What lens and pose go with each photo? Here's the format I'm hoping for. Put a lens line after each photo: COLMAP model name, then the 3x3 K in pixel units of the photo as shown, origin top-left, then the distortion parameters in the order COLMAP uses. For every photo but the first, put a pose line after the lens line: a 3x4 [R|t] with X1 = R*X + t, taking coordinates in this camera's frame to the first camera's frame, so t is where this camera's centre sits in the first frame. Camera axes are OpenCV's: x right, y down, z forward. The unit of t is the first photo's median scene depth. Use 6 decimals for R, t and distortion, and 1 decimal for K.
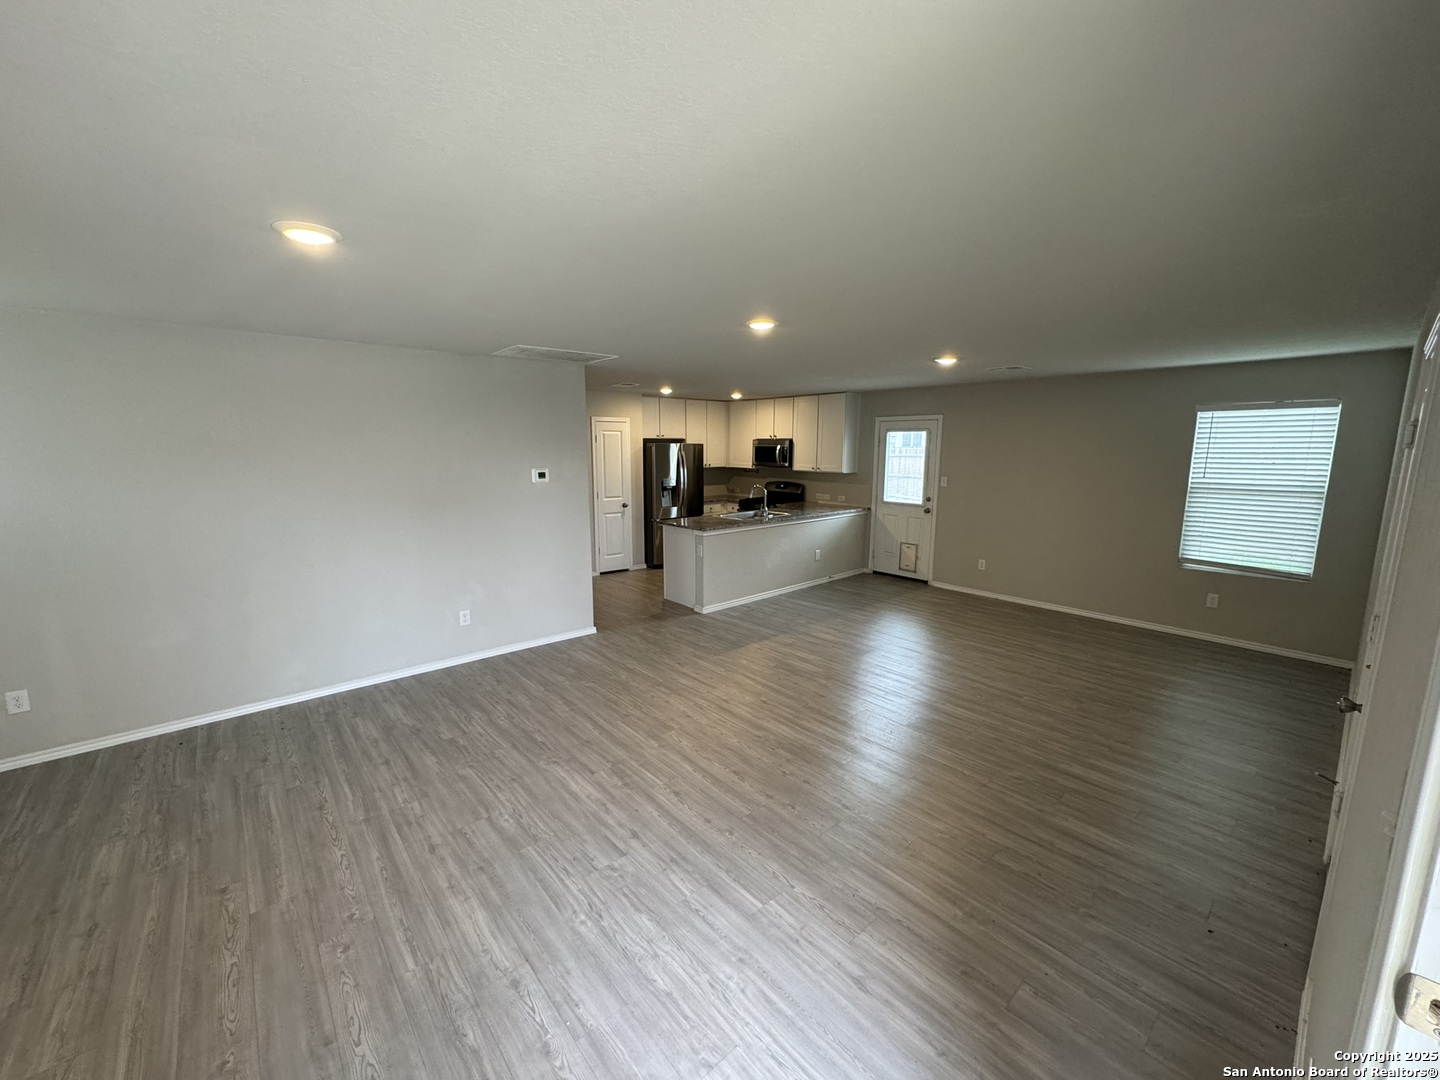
lens RADIAL K [[572.4, 0, 722.5], [0, 572.4, 535.1], [0, 0, 1]] dist [-0.001309, 0.001219]
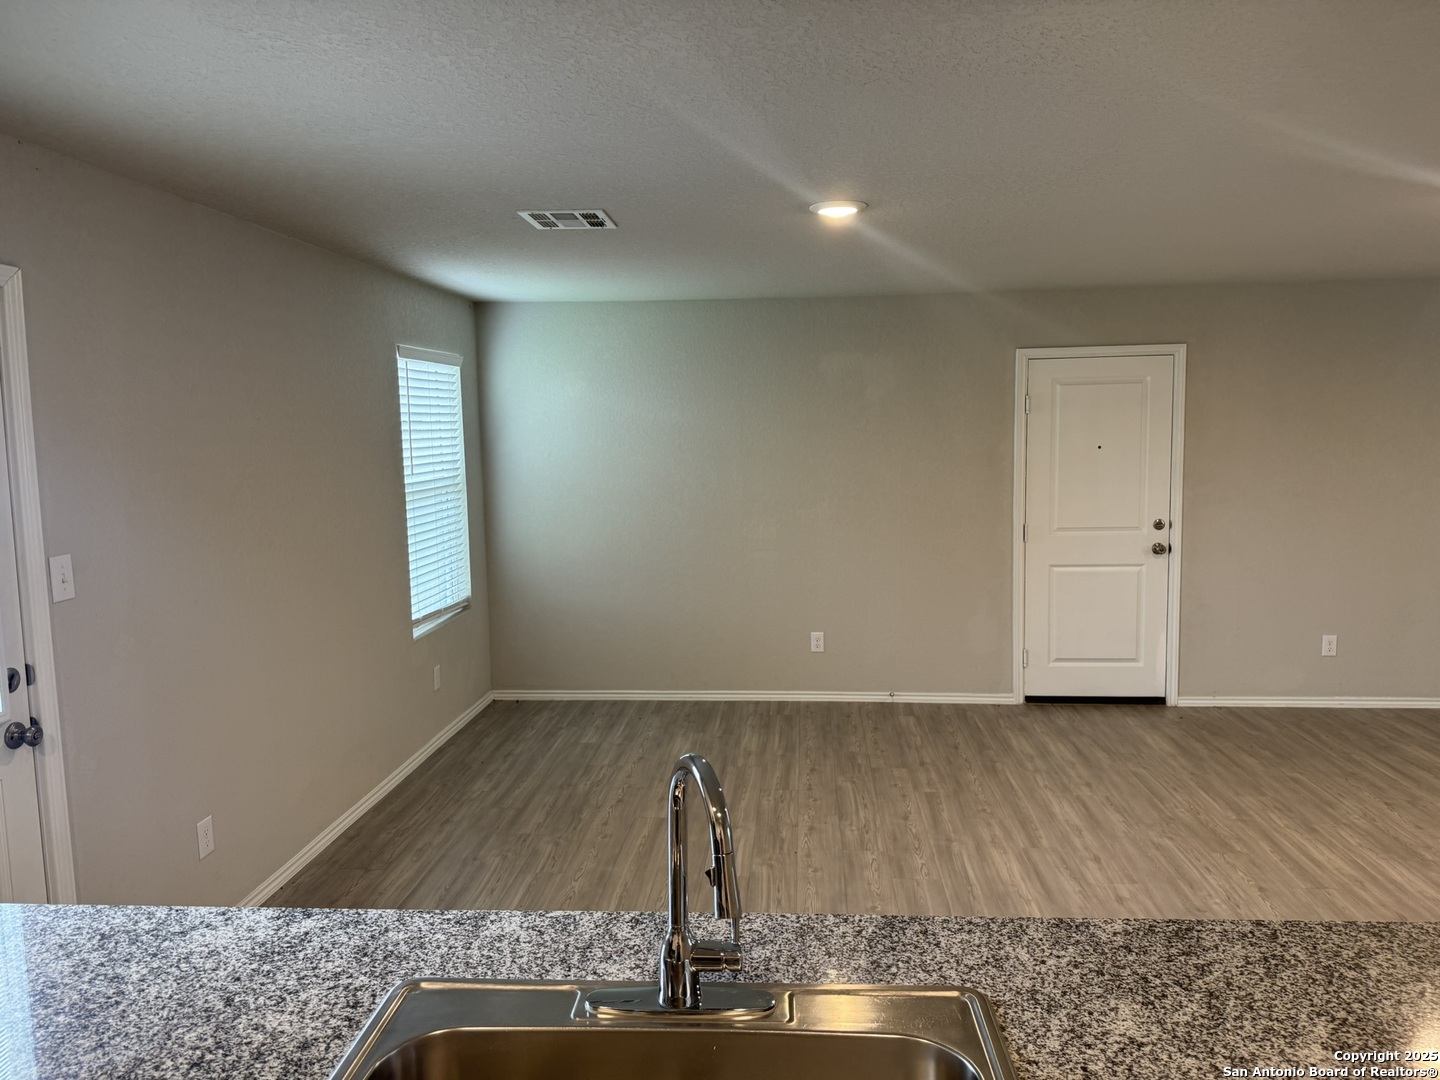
lens RADIAL K [[1002.8, 0, 735.3], [0, 1002.8, 525.4], [0, 0, 1]] dist [0.083917, -0.101542]
pose [[-0.699739, -0.064691, 0.711464, -0.089576], [0.121962, 0.970454, 0.208191, -0.203887], [-0.703911, 0.232451, -0.671175, 1.349854]]
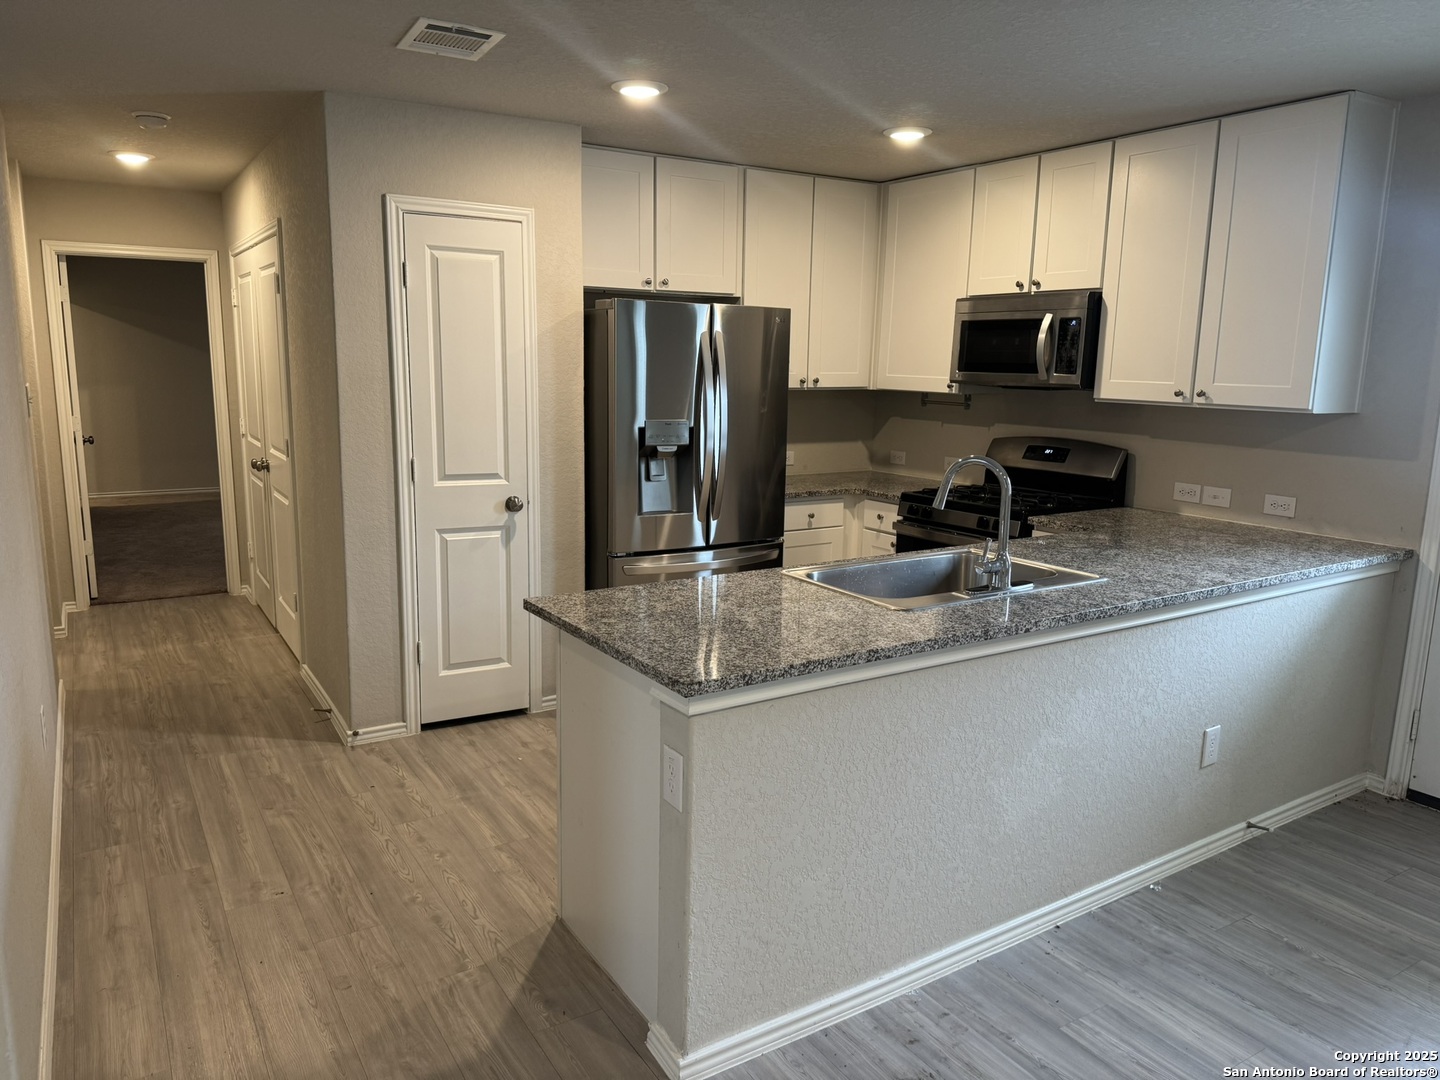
lens RADIAL K [[1002.8, 0, 710.6], [0, 1002.8, 551.7], [0, 0, 1]] dist [0.083917, -0.101542]
pose [[0.985211, 0.044689, -0.165413, 0.030077], [-0.039116, 0.998557, 0.036796, -0.071412], [0.166818, -0.029782, 0.985538, 0.687766]]
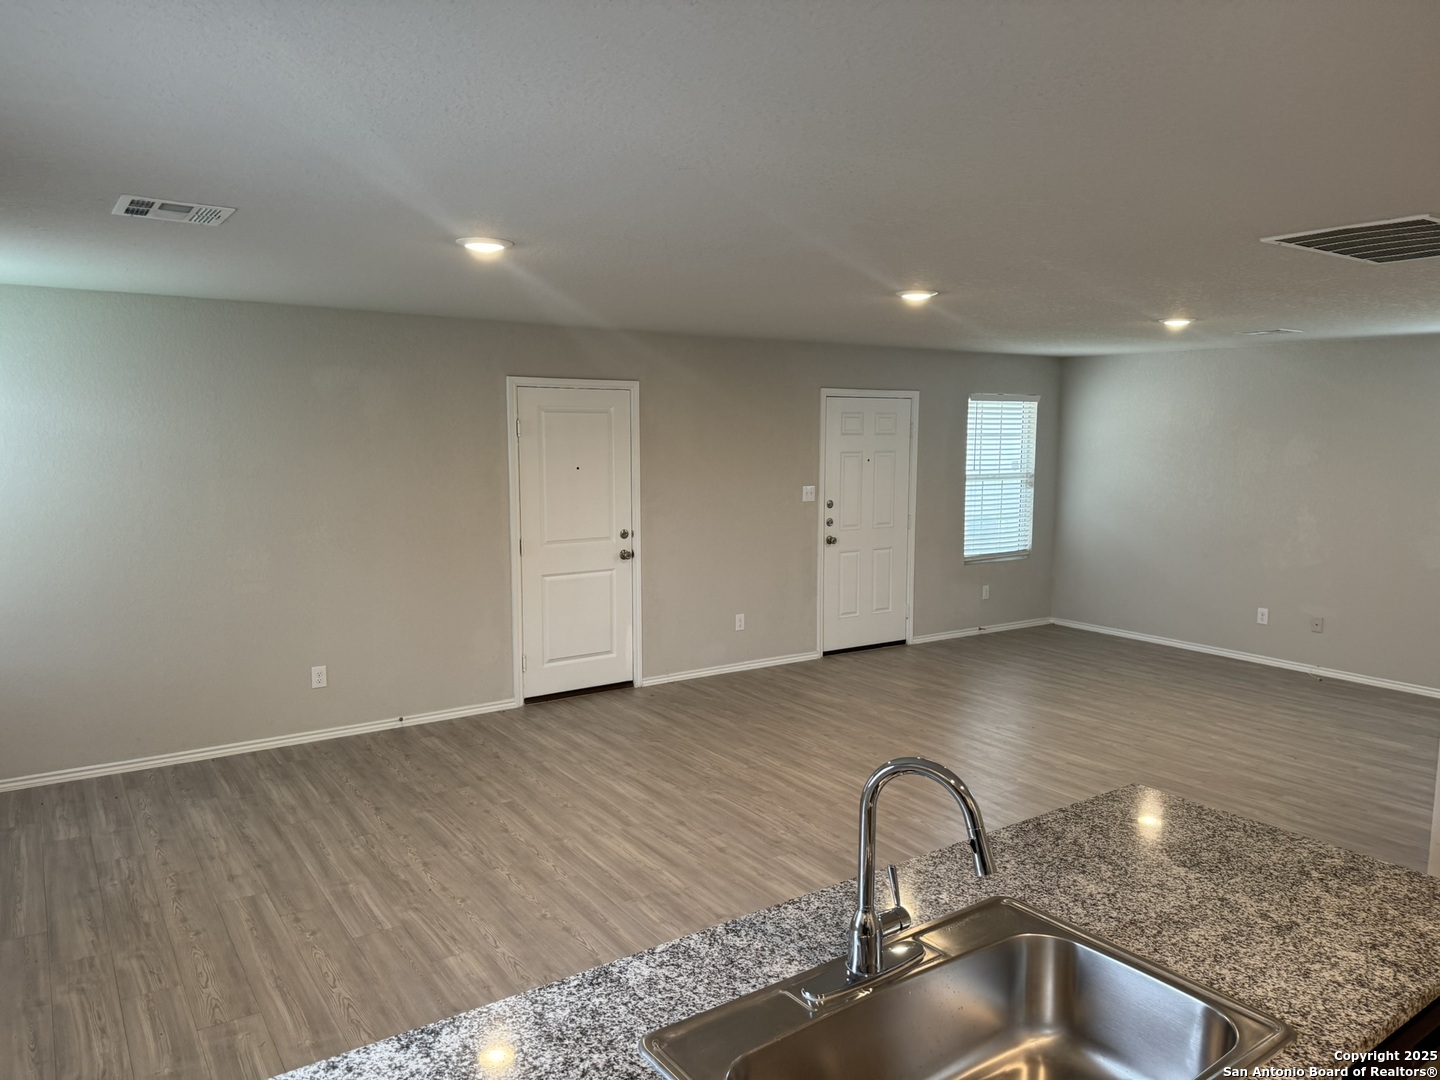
lens RADIAL K [[1002.8, 0, 708.1], [0, 1002.8, 533.7], [0, 0, 1]] dist [0.083917, -0.101542]
pose [[-0.991709, -0.022010, 0.126607, 0.101751], [0.011578, 0.965912, 0.258612, -0.244255], [-0.127983, 0.257934, -0.957648, 1.481791]]
